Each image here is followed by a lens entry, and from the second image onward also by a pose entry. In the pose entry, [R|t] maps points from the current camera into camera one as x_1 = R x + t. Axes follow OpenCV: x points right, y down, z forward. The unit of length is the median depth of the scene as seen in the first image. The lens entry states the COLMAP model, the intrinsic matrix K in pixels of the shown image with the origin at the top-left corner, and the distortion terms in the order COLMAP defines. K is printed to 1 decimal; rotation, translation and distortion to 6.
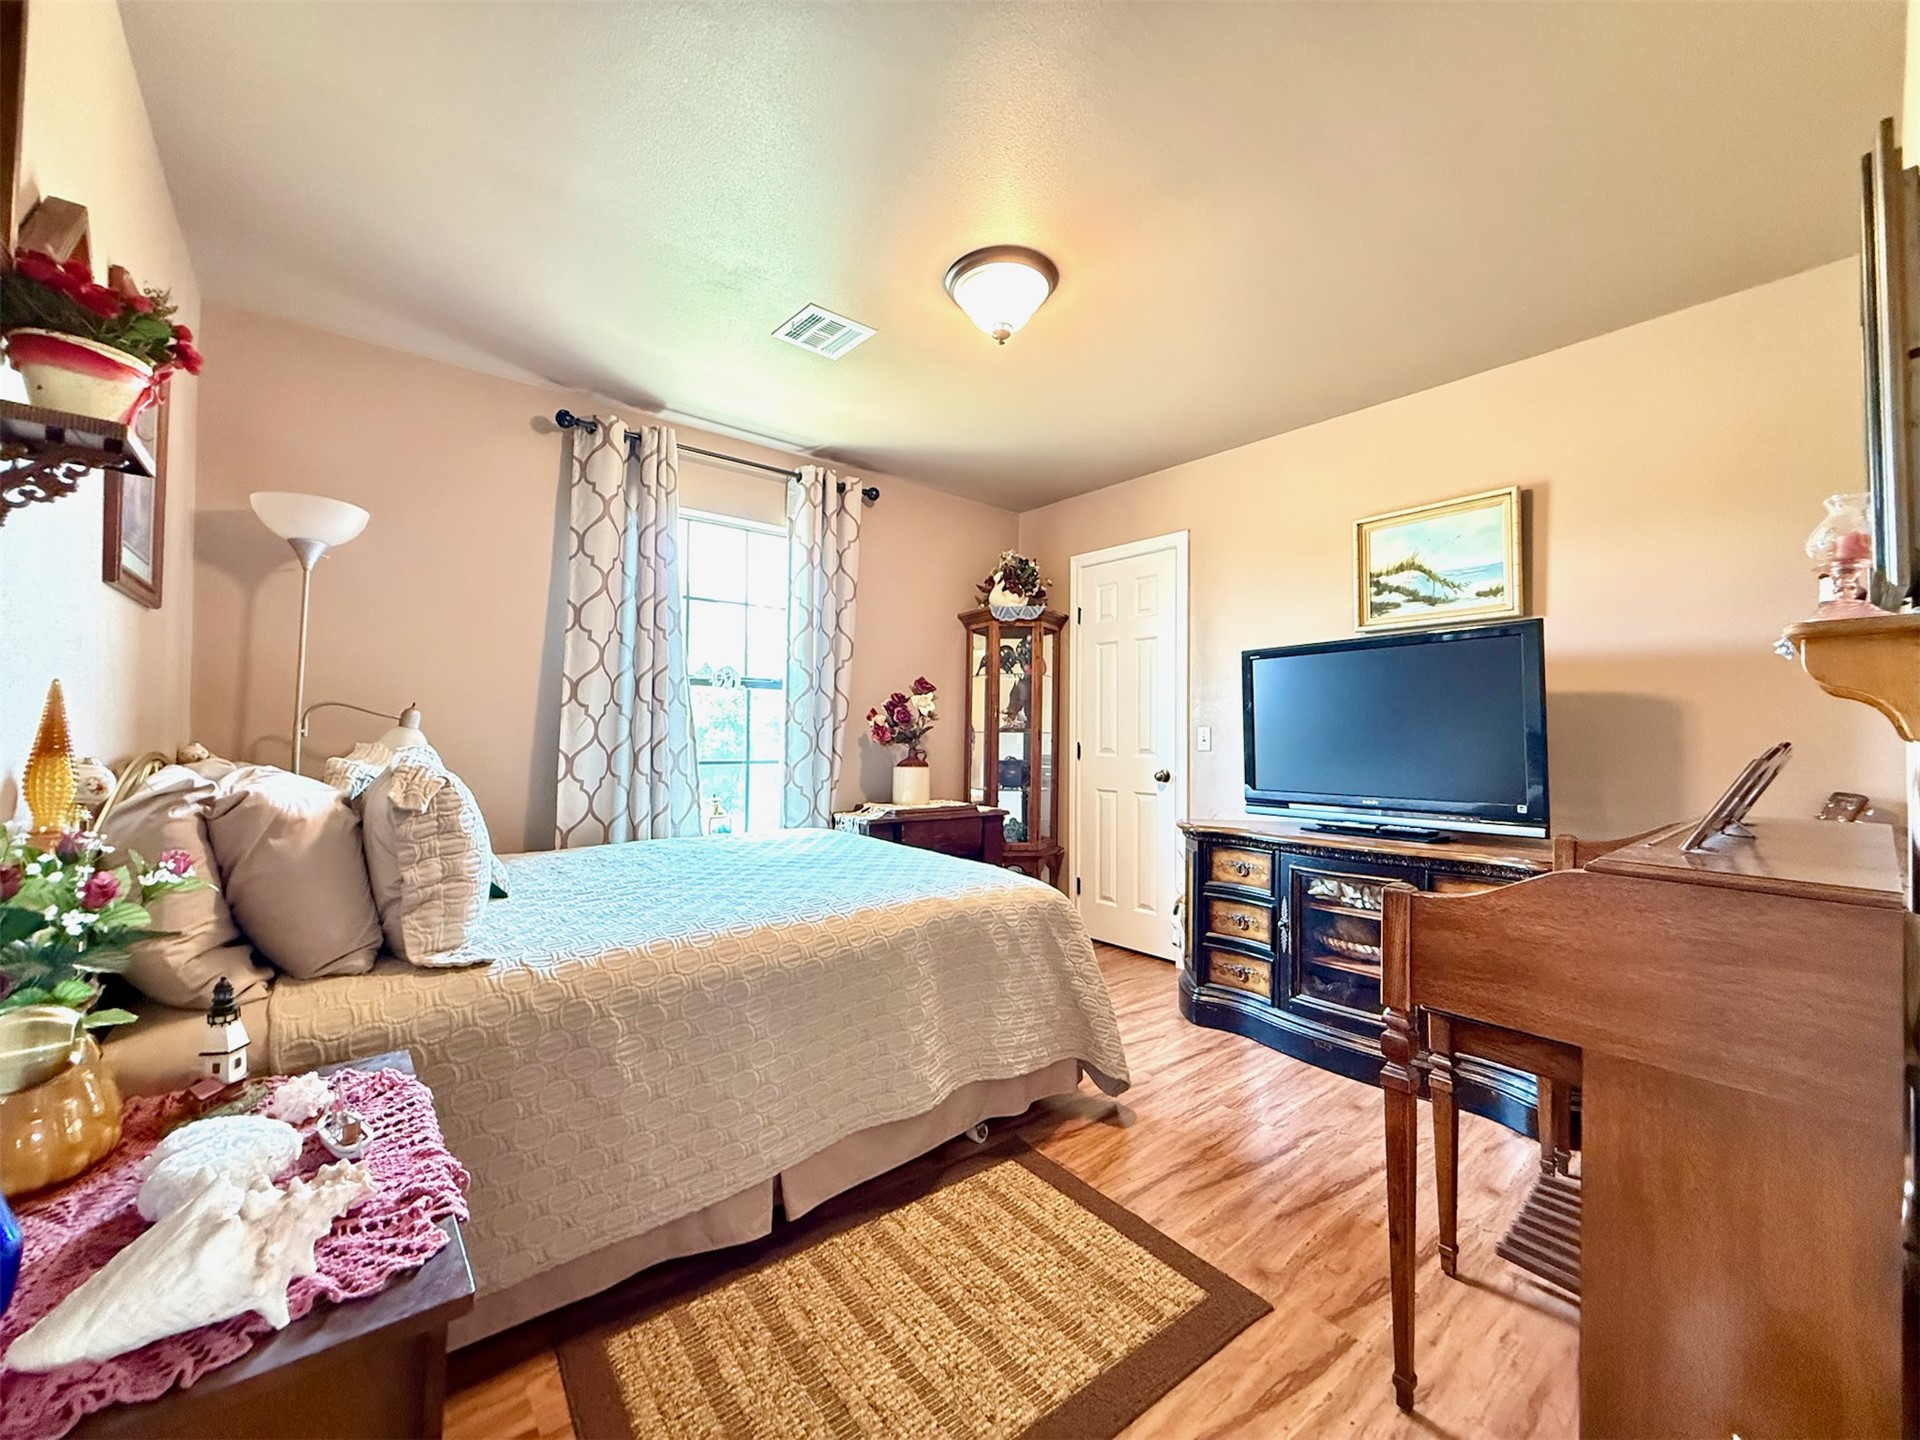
lens RADIAL K [[764.3, 0, 955.9], [0, 764.3, 721.2], [0, 0, 1]] dist [-0.000555, 0.000588]
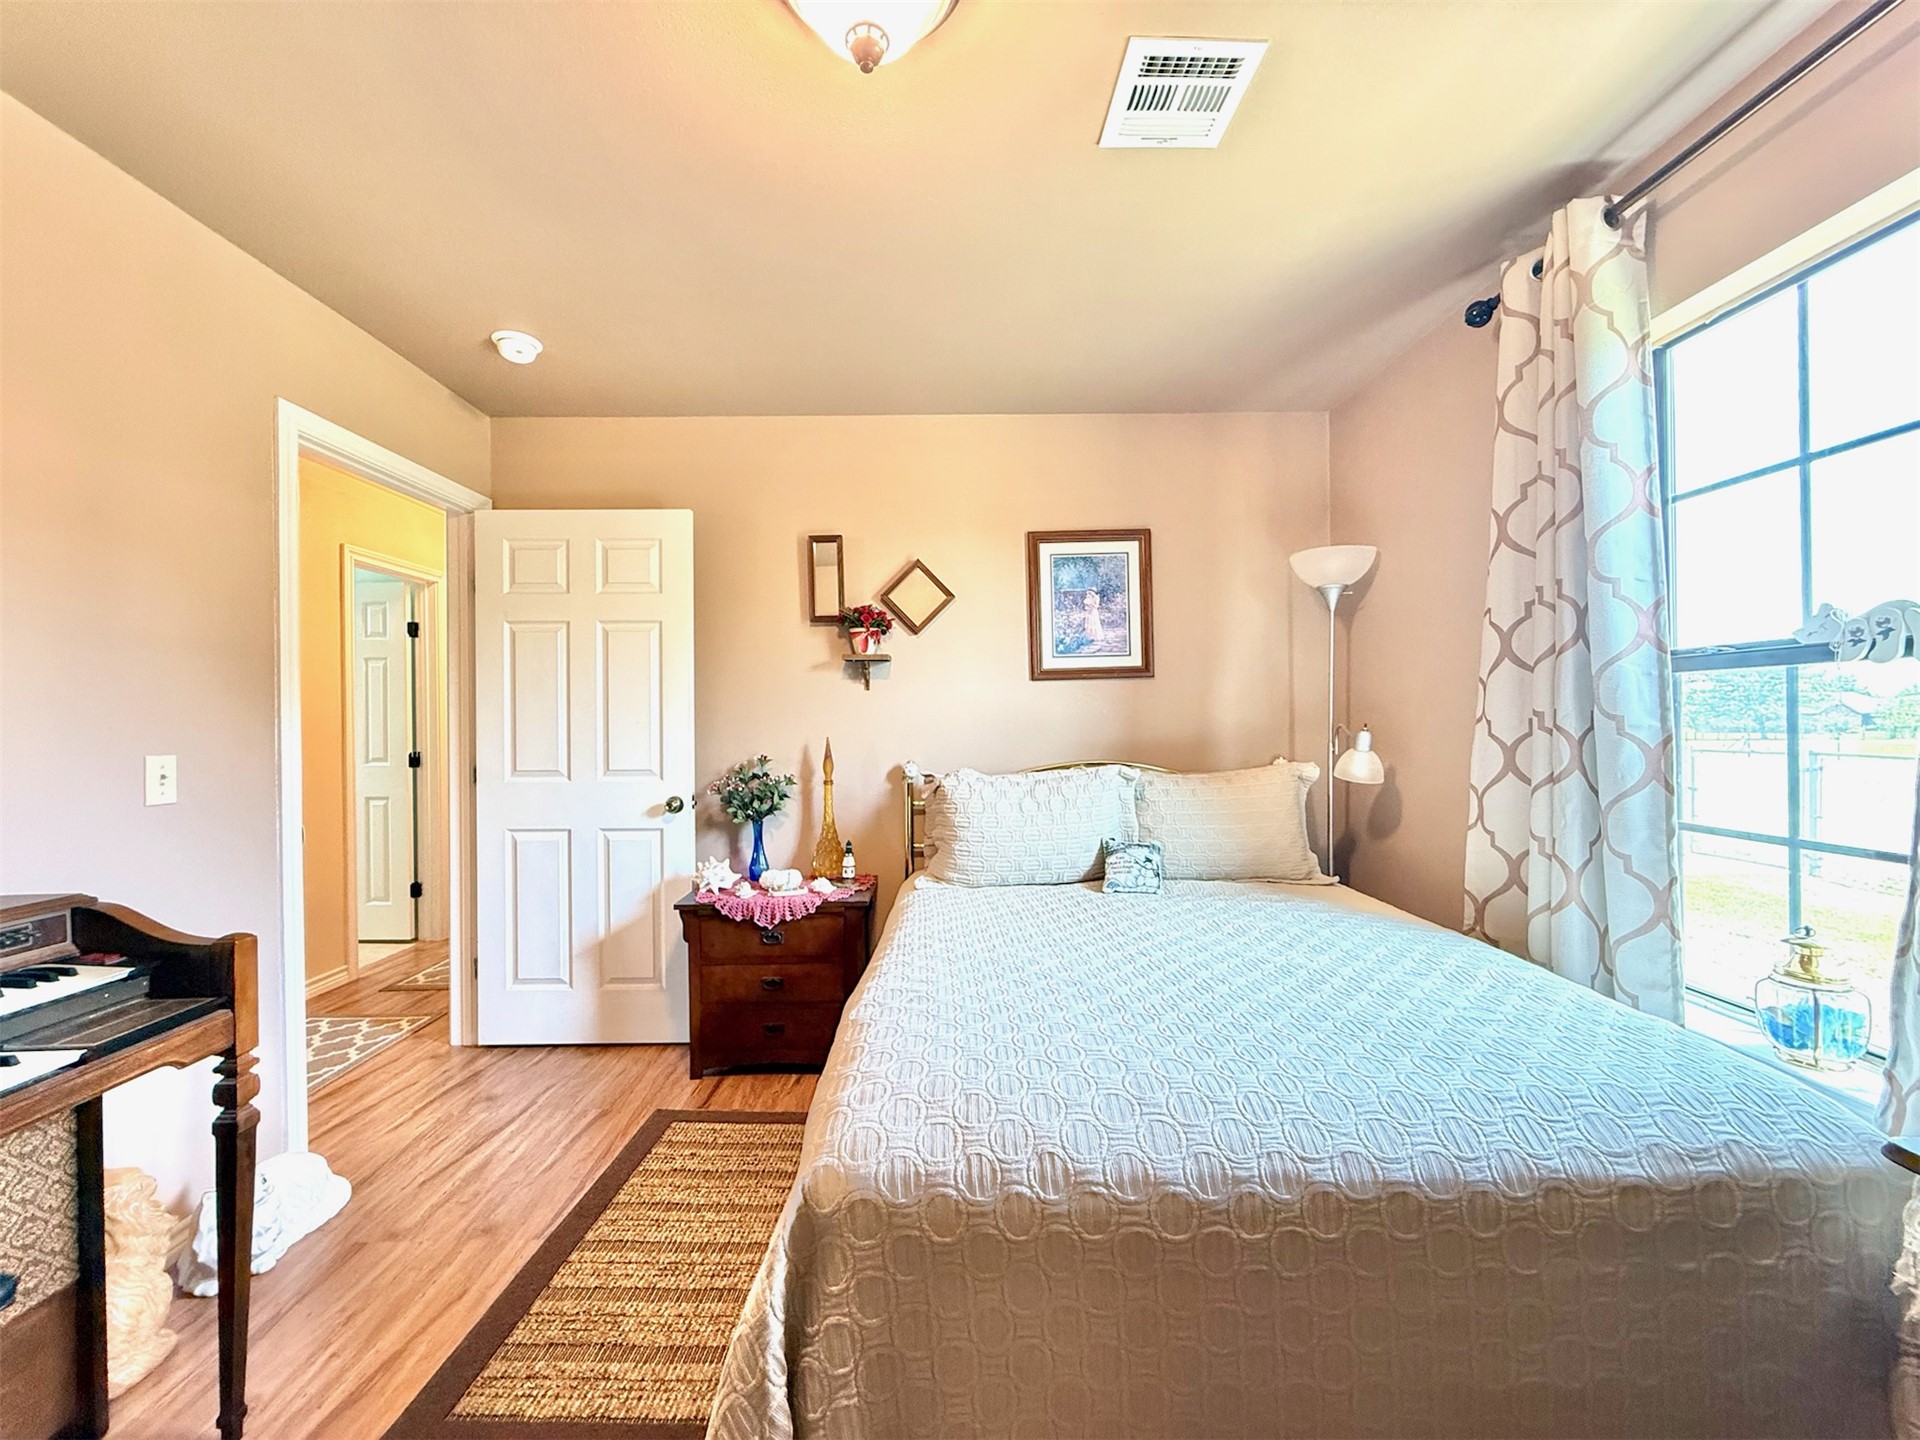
lens RADIAL K [[764.3, 0, 955.9], [0, 764.3, 721.2], [0, 0, 1]] dist [-0.000555, 0.000588]
pose [[-0.624851, 0.000332, -0.780744, 0.330393], [0.019125, 0.999706, -0.014881, -0.018454], [0.780510, -0.024230, -0.624673, 1.026933]]
